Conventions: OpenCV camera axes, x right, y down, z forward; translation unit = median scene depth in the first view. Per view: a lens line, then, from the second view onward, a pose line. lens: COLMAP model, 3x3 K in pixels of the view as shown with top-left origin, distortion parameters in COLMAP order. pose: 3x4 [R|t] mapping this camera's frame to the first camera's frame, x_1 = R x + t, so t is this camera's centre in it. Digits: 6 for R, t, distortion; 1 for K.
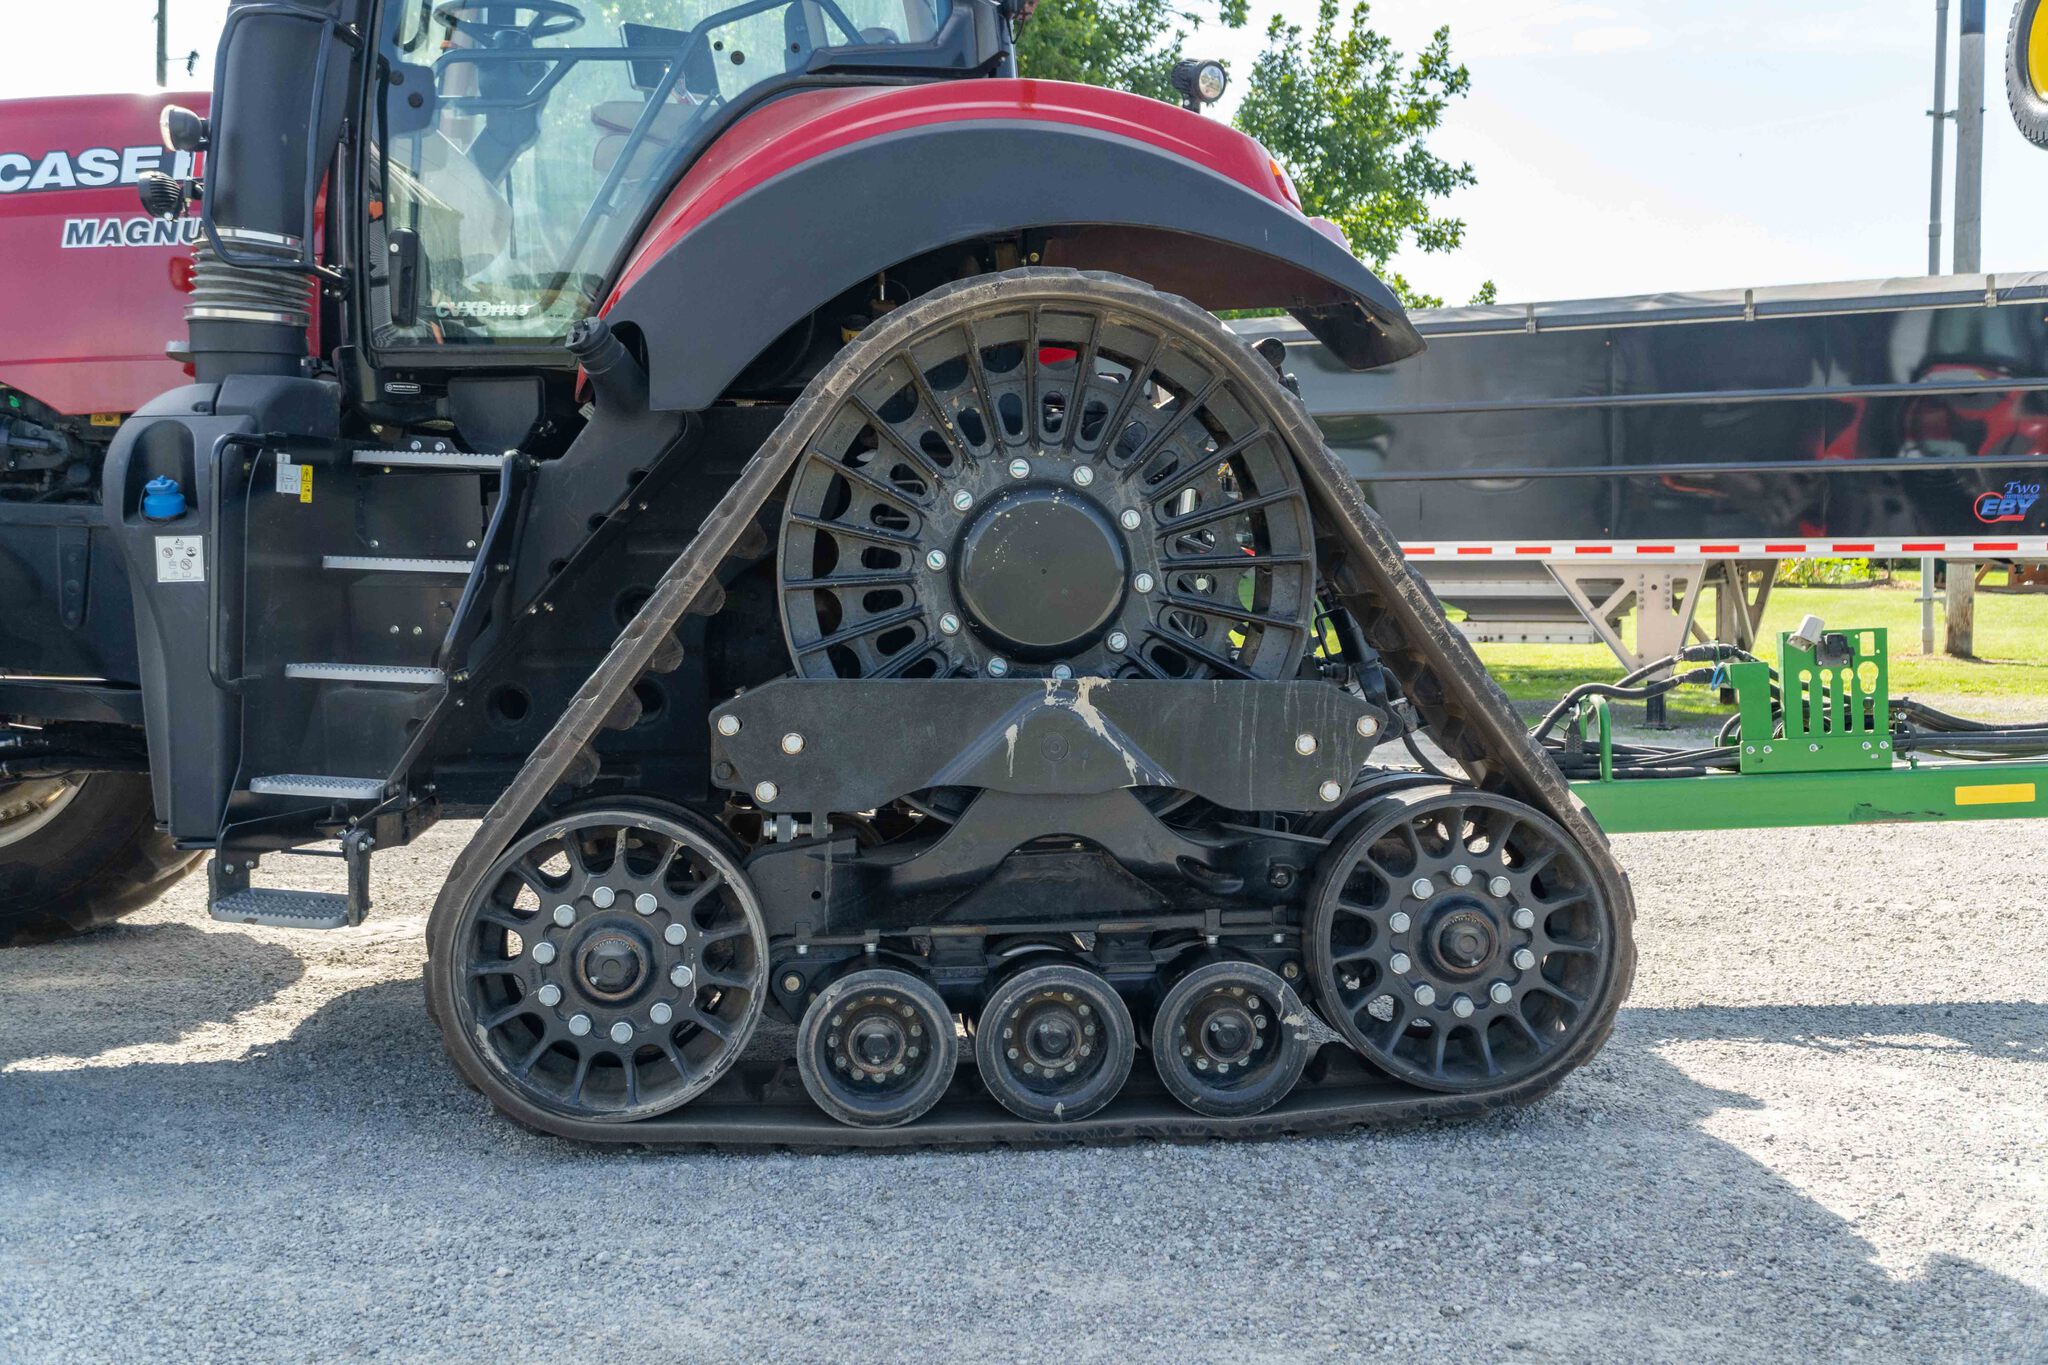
lens RADIAL K [[2501.9, 0, 1024.0], [0, 2501.9, 682.5], [0, 0, 1]] dist [0.085131, -0.208582]
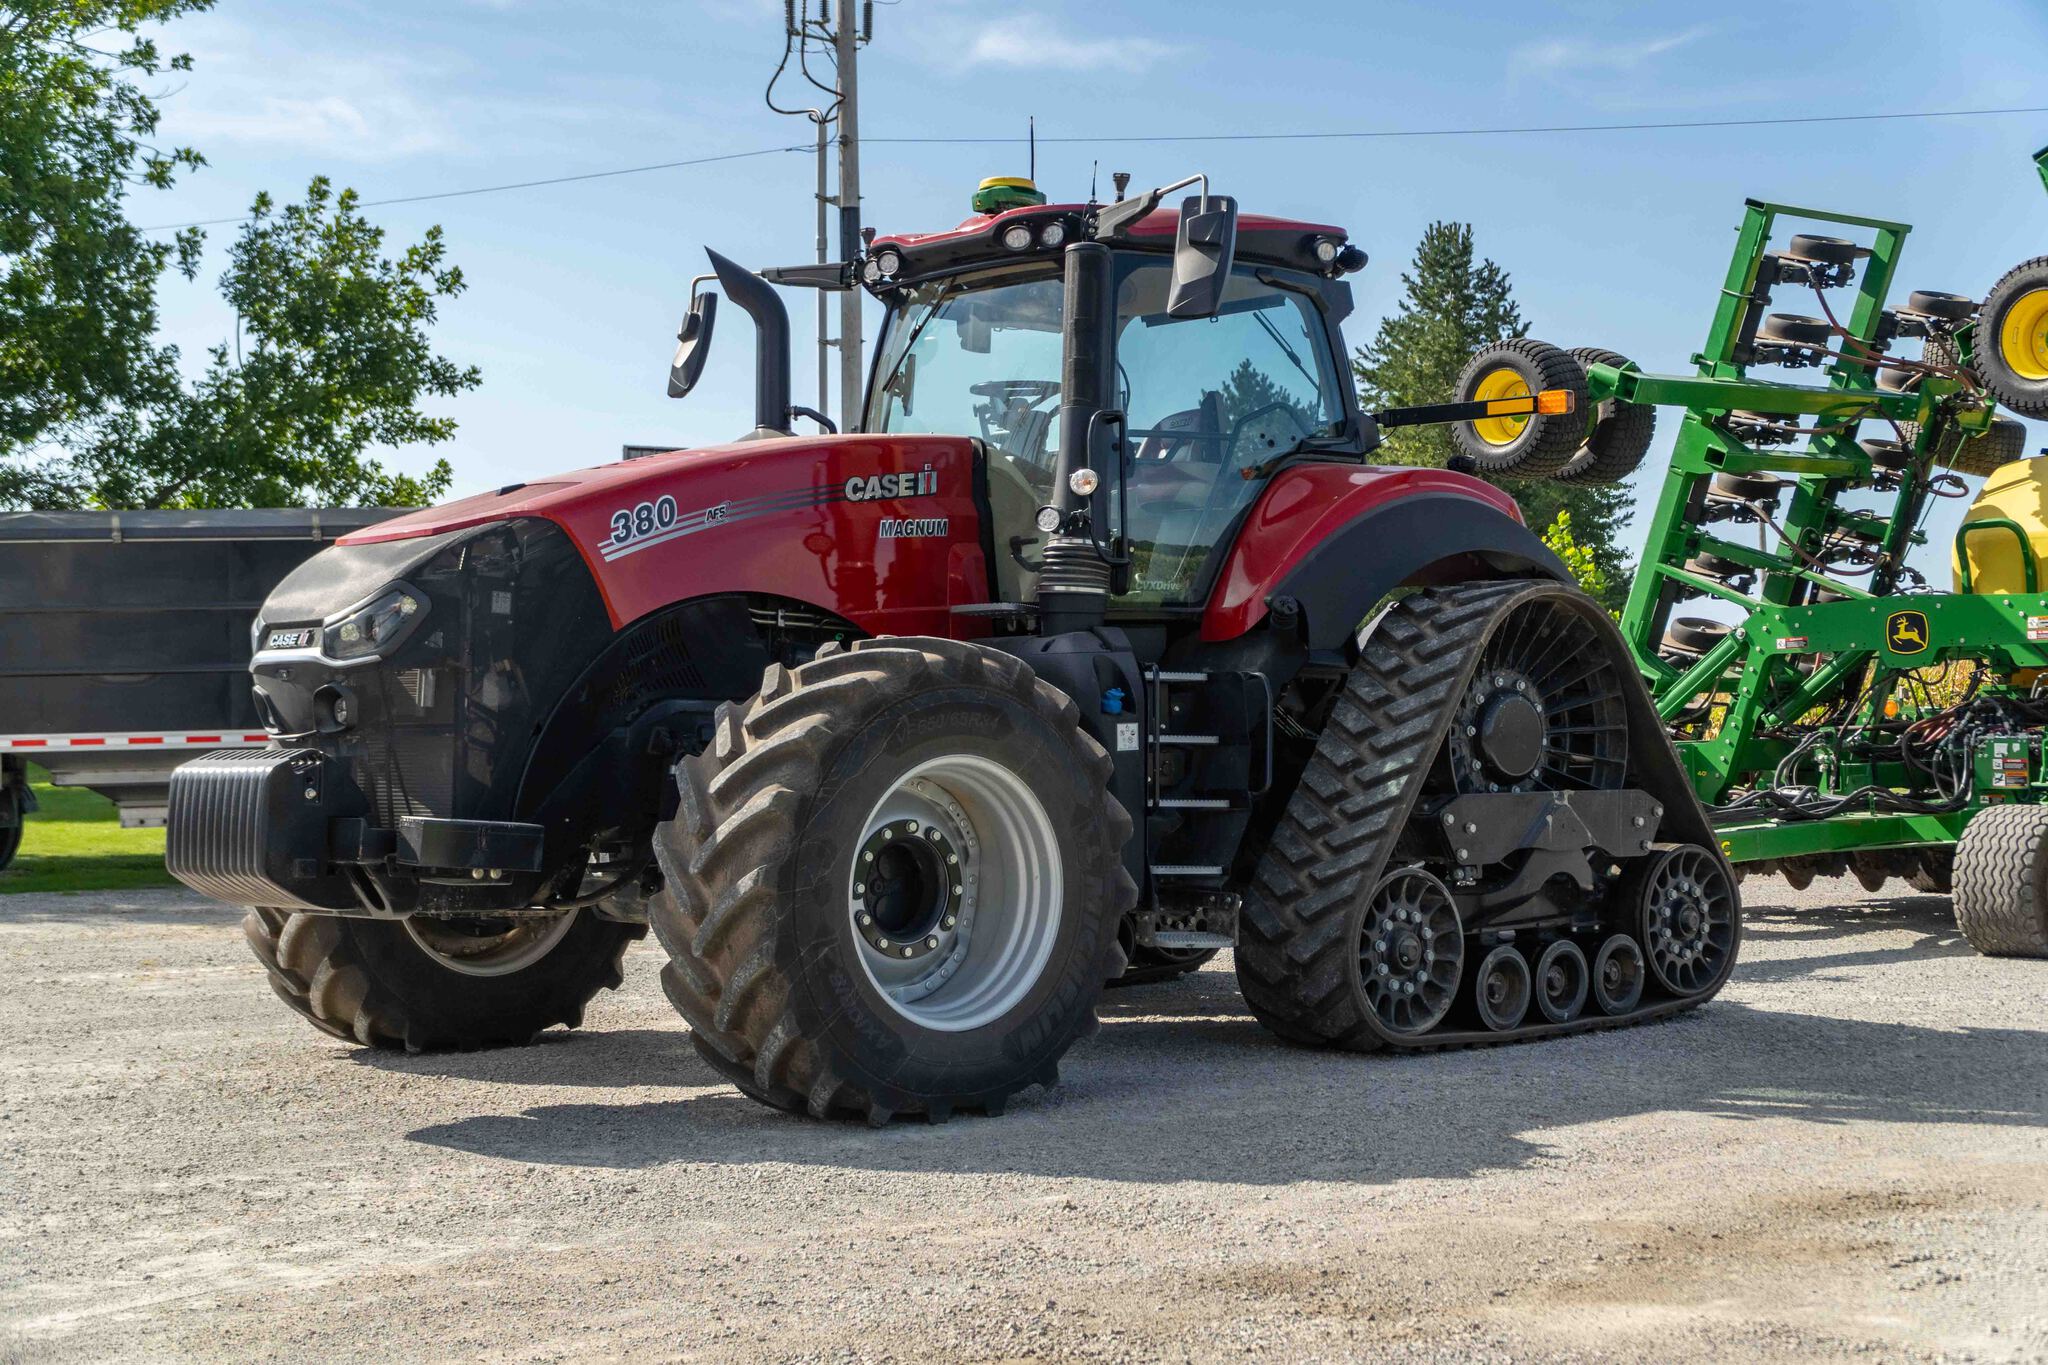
lens RADIAL K [[3015.7, 0, 1024.0], [0, 3015.7, 682.5], [0, 0, 1]] dist [0.035984, 0.018093]
pose [[0.803533, -0.003222, 0.595252, -1.632643], [0.044621, 0.997498, -0.054835, 0.023071], [-0.593586, 0.070622, 0.801666, -0.601261]]
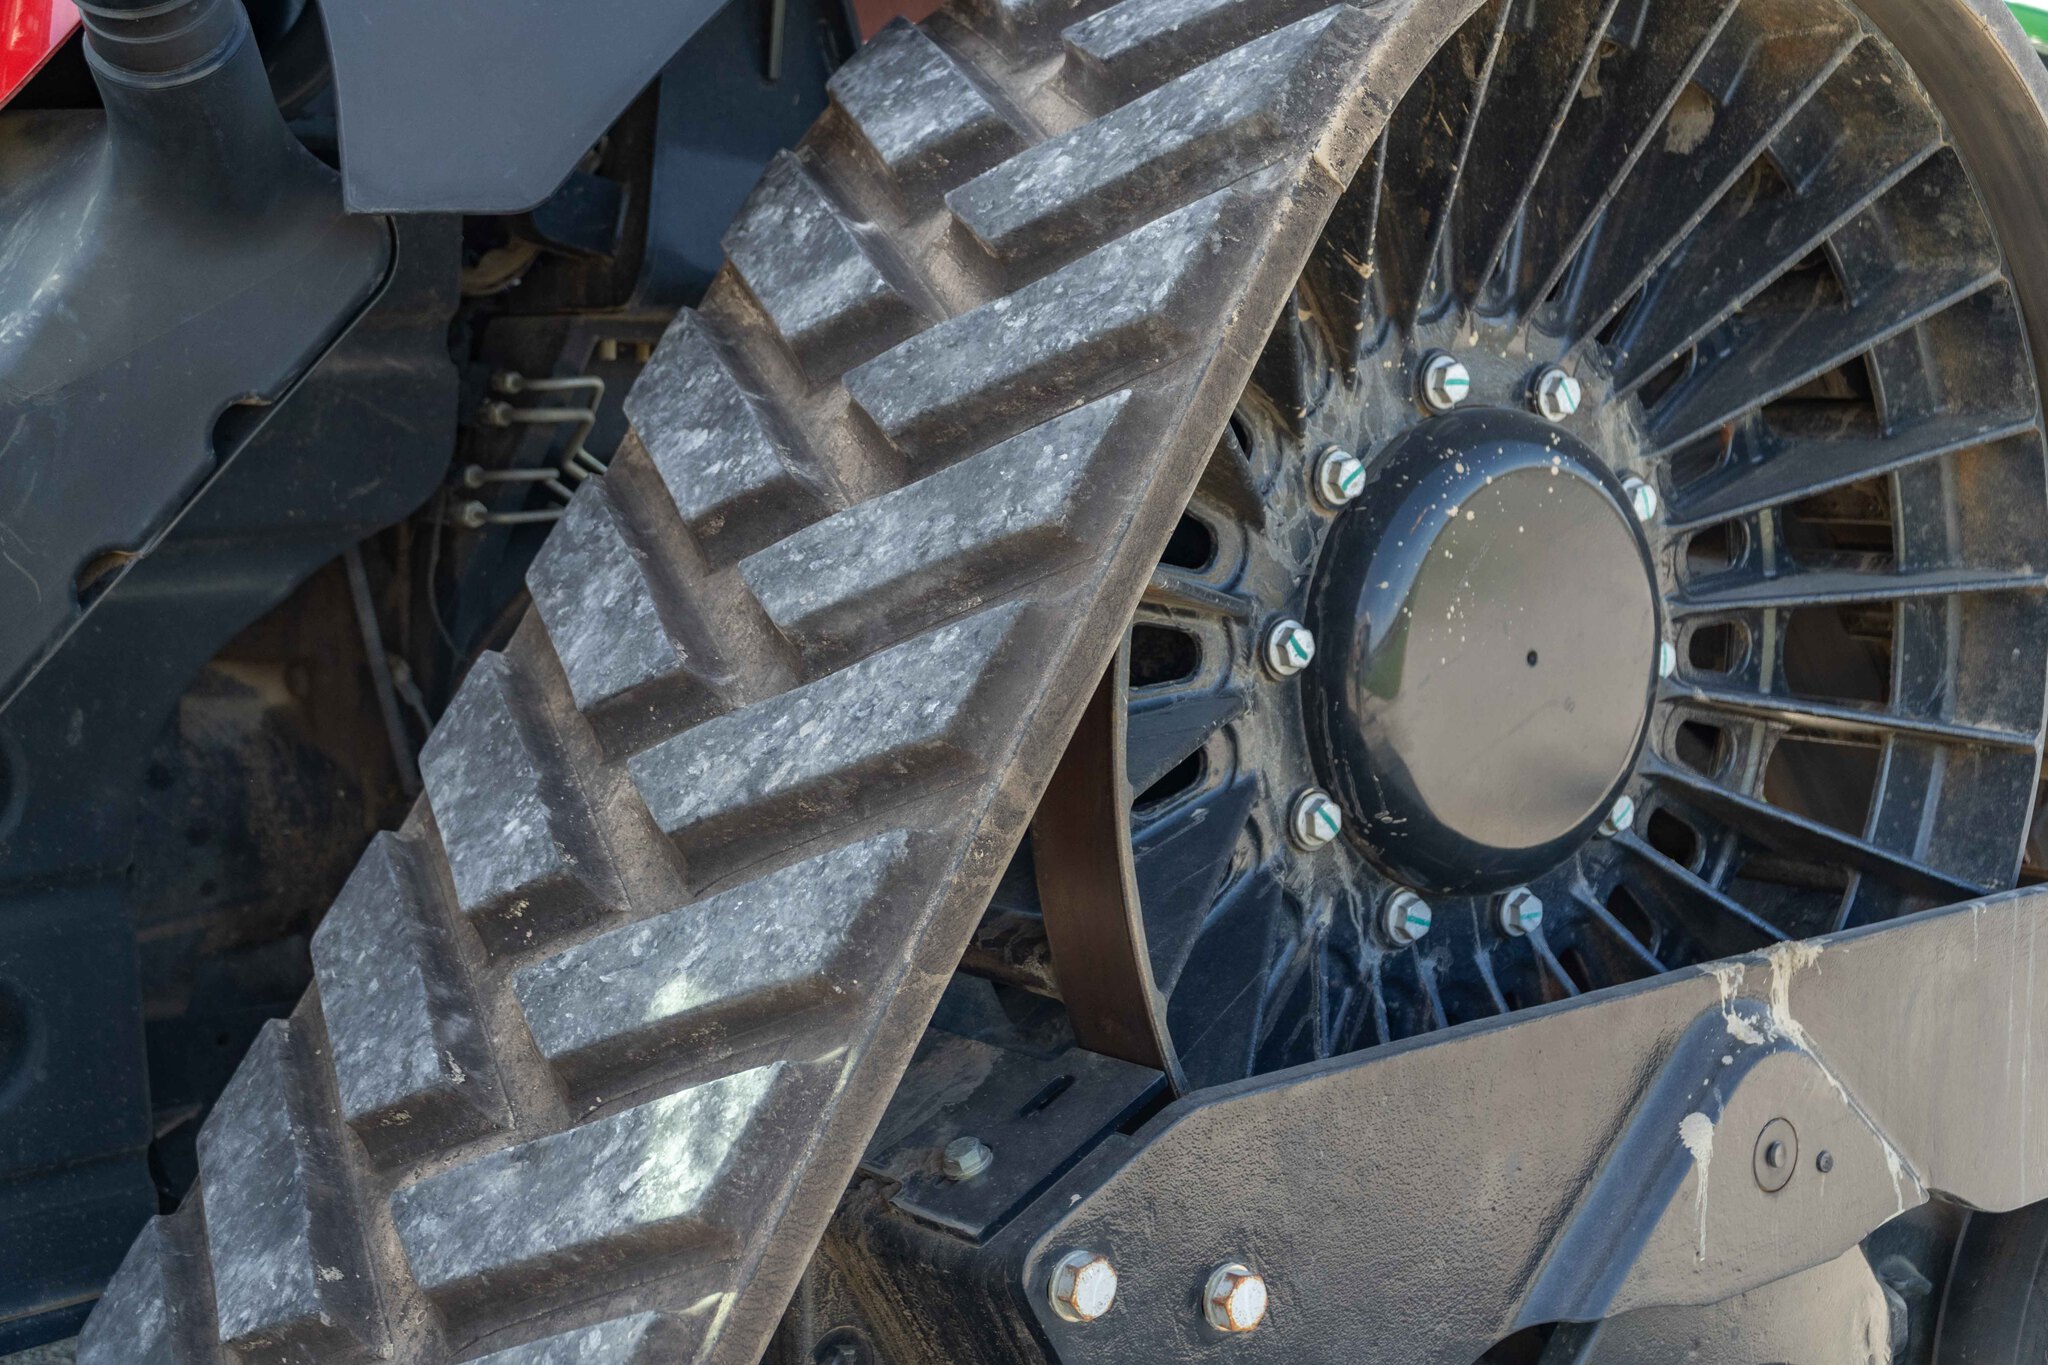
lens RADIAL K [[2814.1, 0, 1024.0], [0, 2814.1, 682.5], [0, 0, 1]] dist [0.129645, -0.361272]
pose [[0.818270, -0.087499, 0.568136, -0.294077], [0.047032, 0.995224, 0.085535, -0.079927], [-0.572907, -0.043270, 0.818478, 0.691444]]
